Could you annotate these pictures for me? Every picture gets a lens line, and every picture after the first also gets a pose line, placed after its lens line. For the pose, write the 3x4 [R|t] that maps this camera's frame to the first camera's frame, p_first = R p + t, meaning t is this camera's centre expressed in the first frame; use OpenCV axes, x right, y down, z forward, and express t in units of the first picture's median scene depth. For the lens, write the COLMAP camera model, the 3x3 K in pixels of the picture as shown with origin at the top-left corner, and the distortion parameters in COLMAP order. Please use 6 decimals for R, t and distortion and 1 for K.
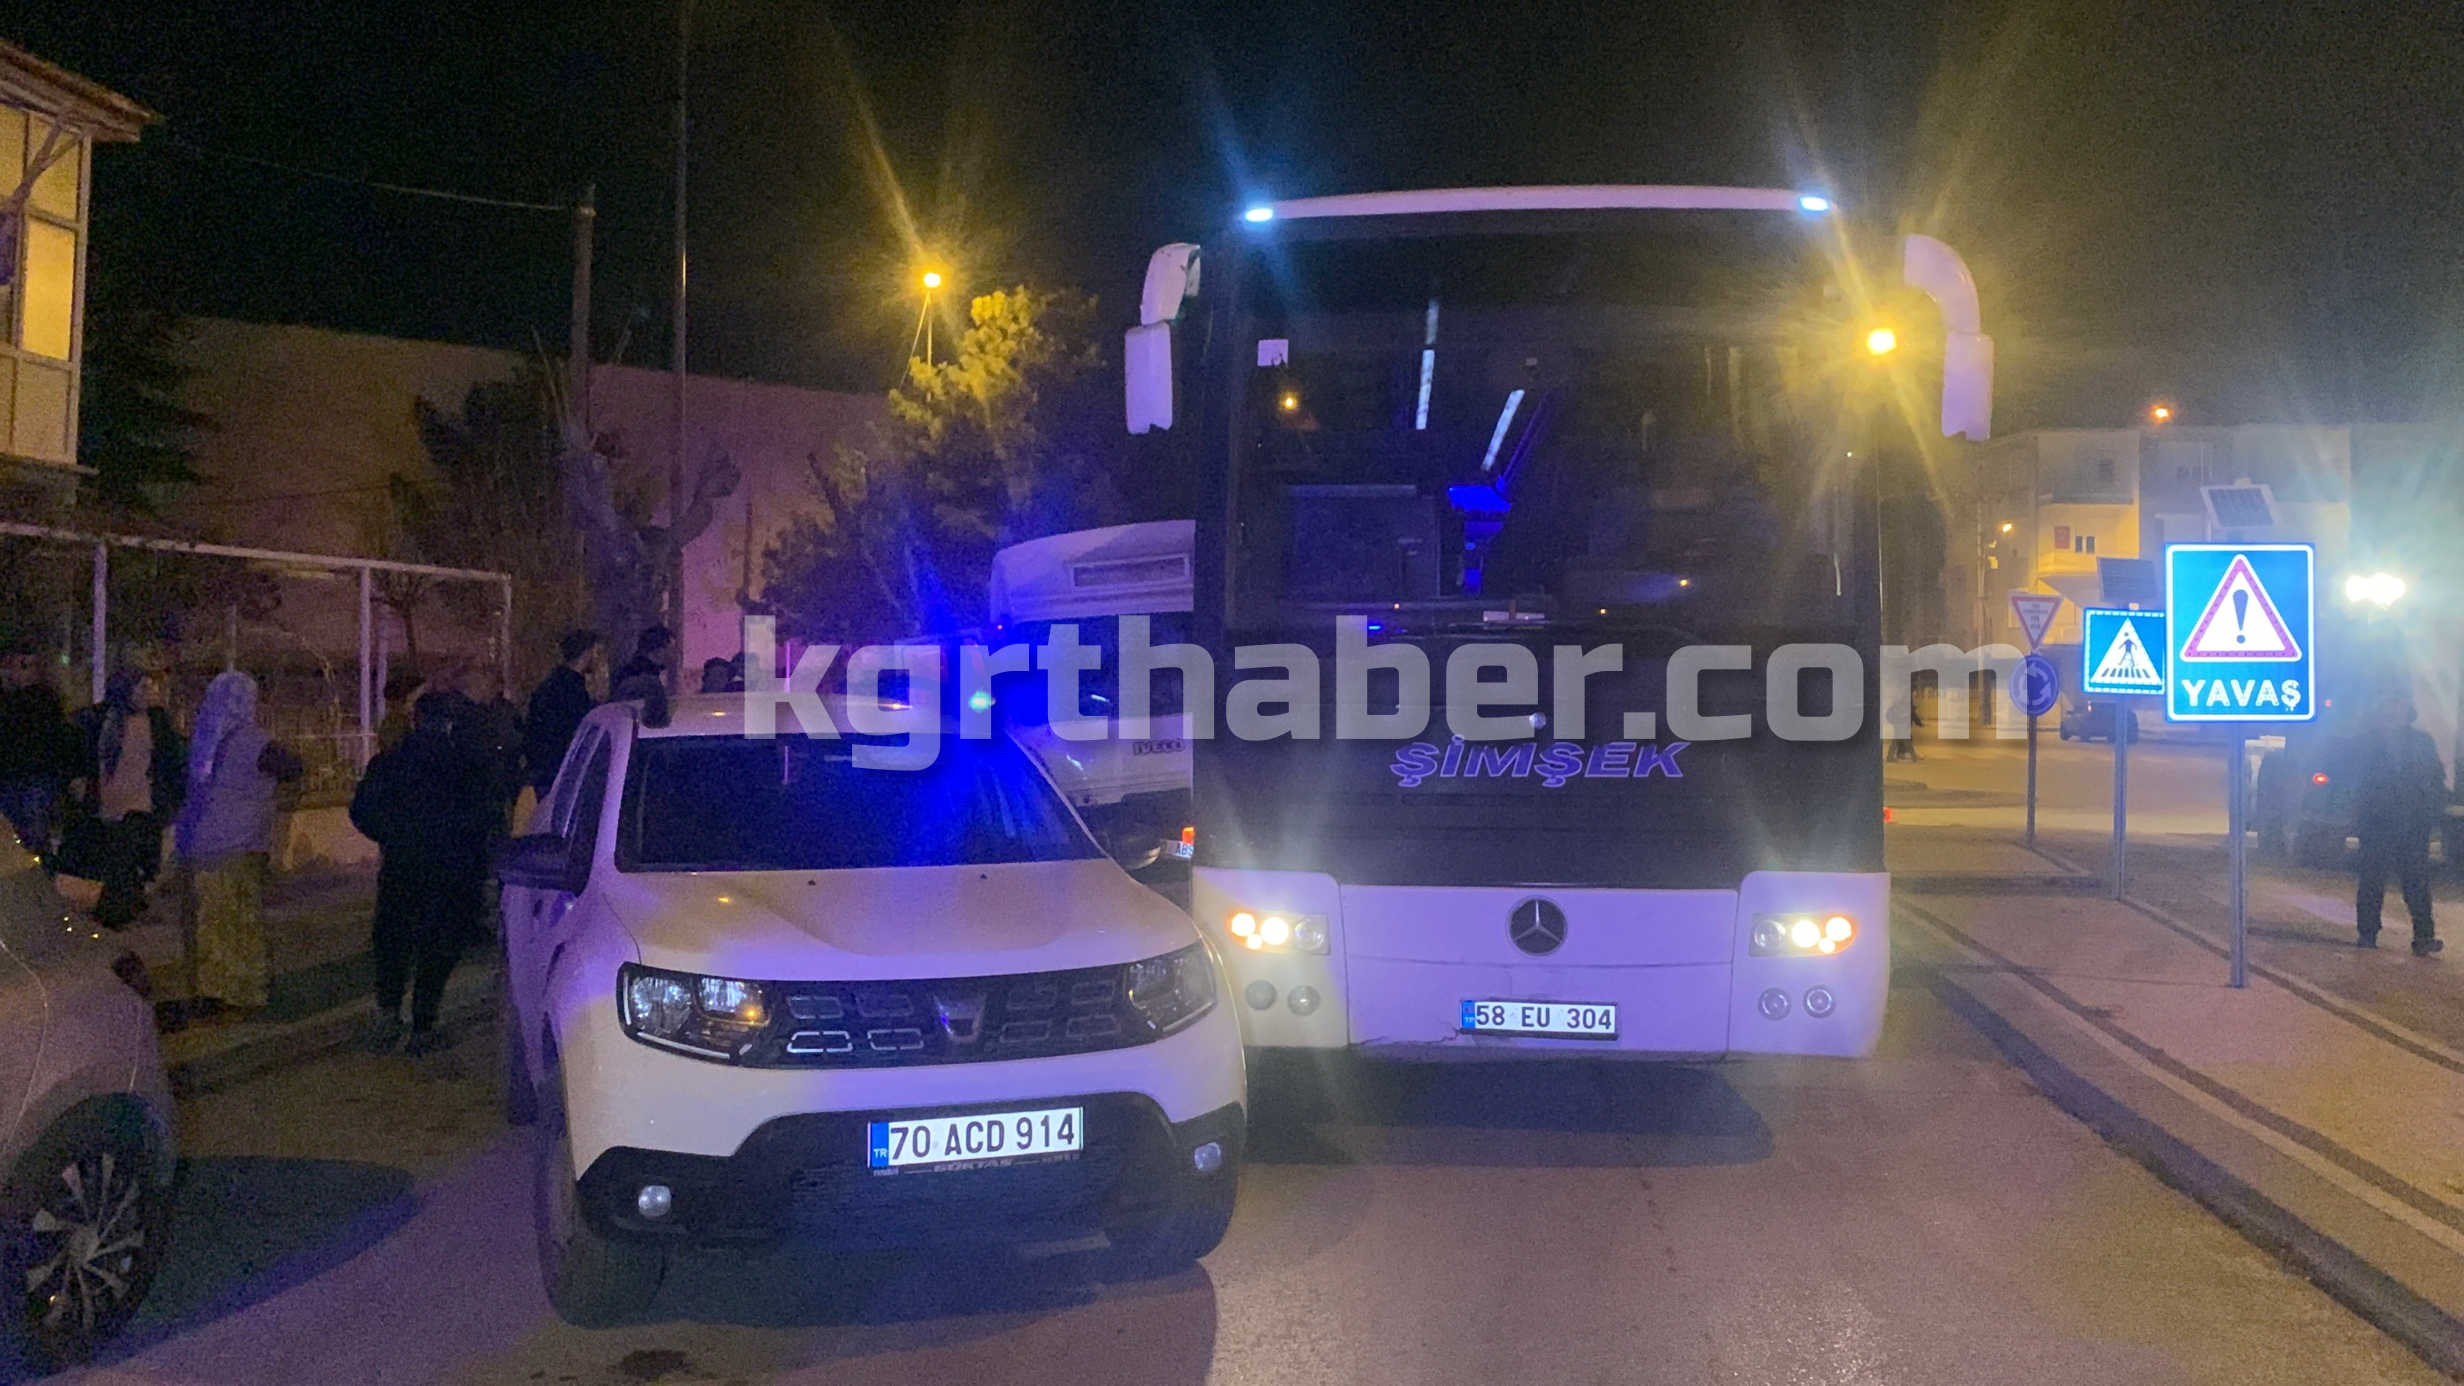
lens RADIAL K [[2165.7, 0, 1232.0], [0, 2165.7, 693.0], [0, 0, 1]] dist [0.086930, -0.184312]
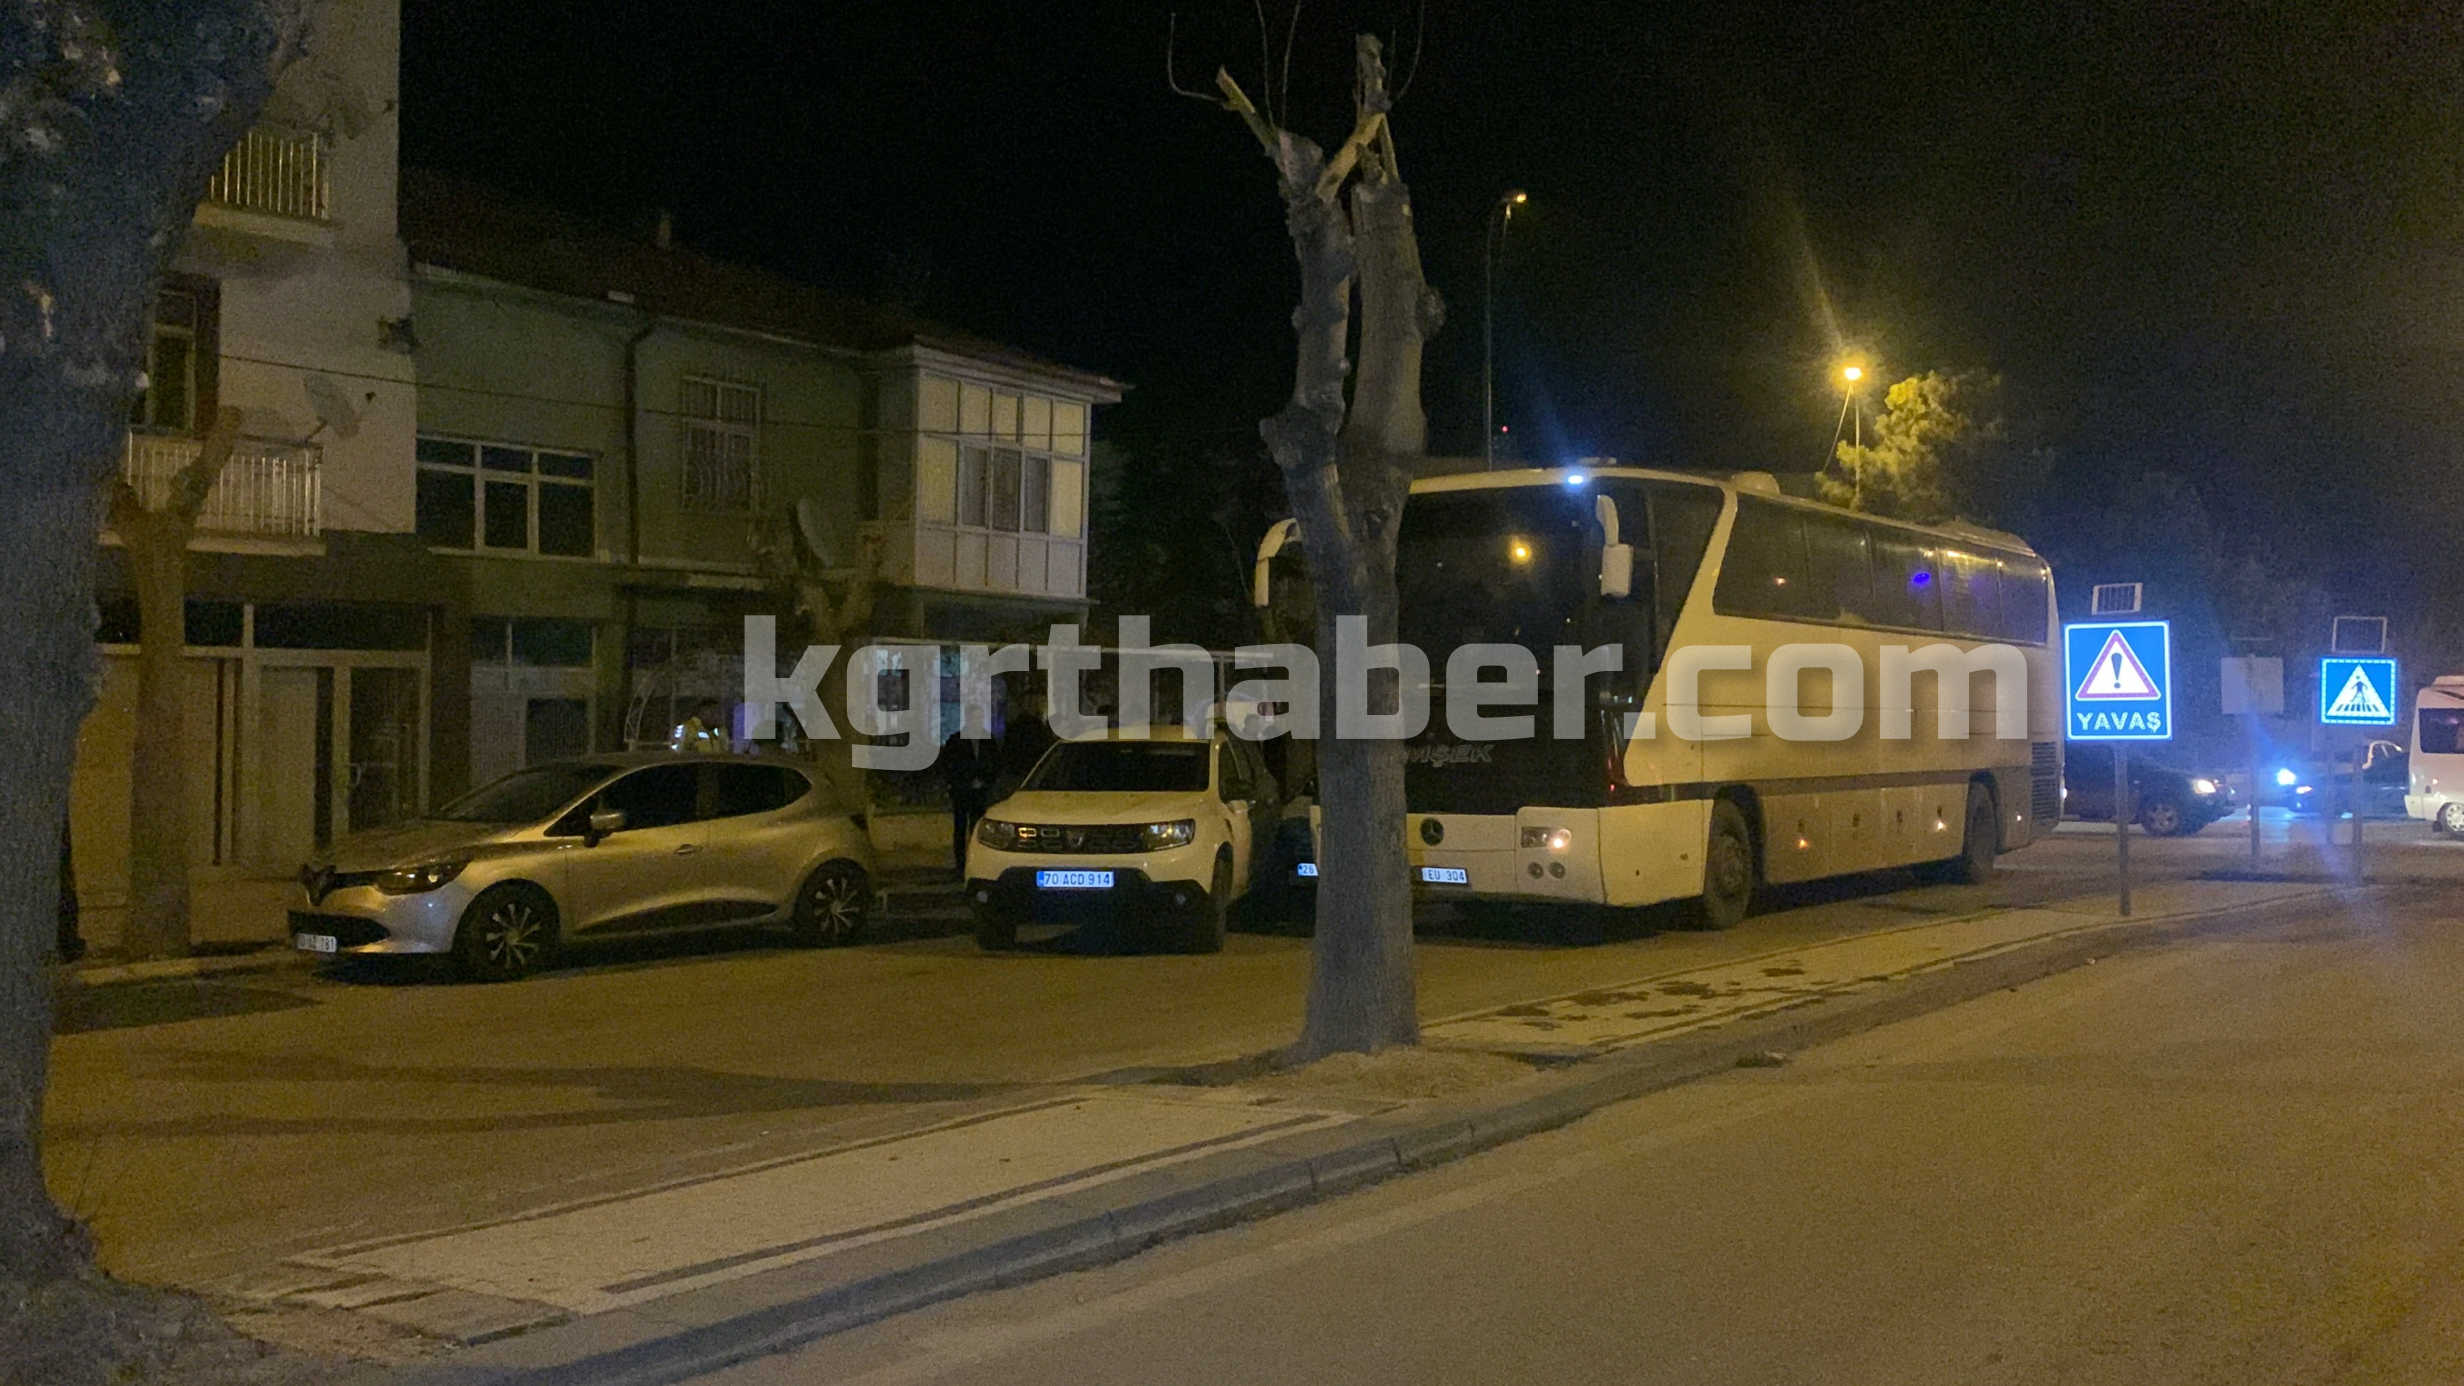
lens RADIAL K [[2266.6, 0, 1232.0], [0, 2266.6, 693.0], [0, 0, 1]] dist [0.150082, -0.000399]
pose [[0.848140, -0.015826, -0.529536, 0.789037], [0.004168, 0.999722, -0.023202, 0.015126], [0.529756, 0.017472, 0.847970, -0.680267]]
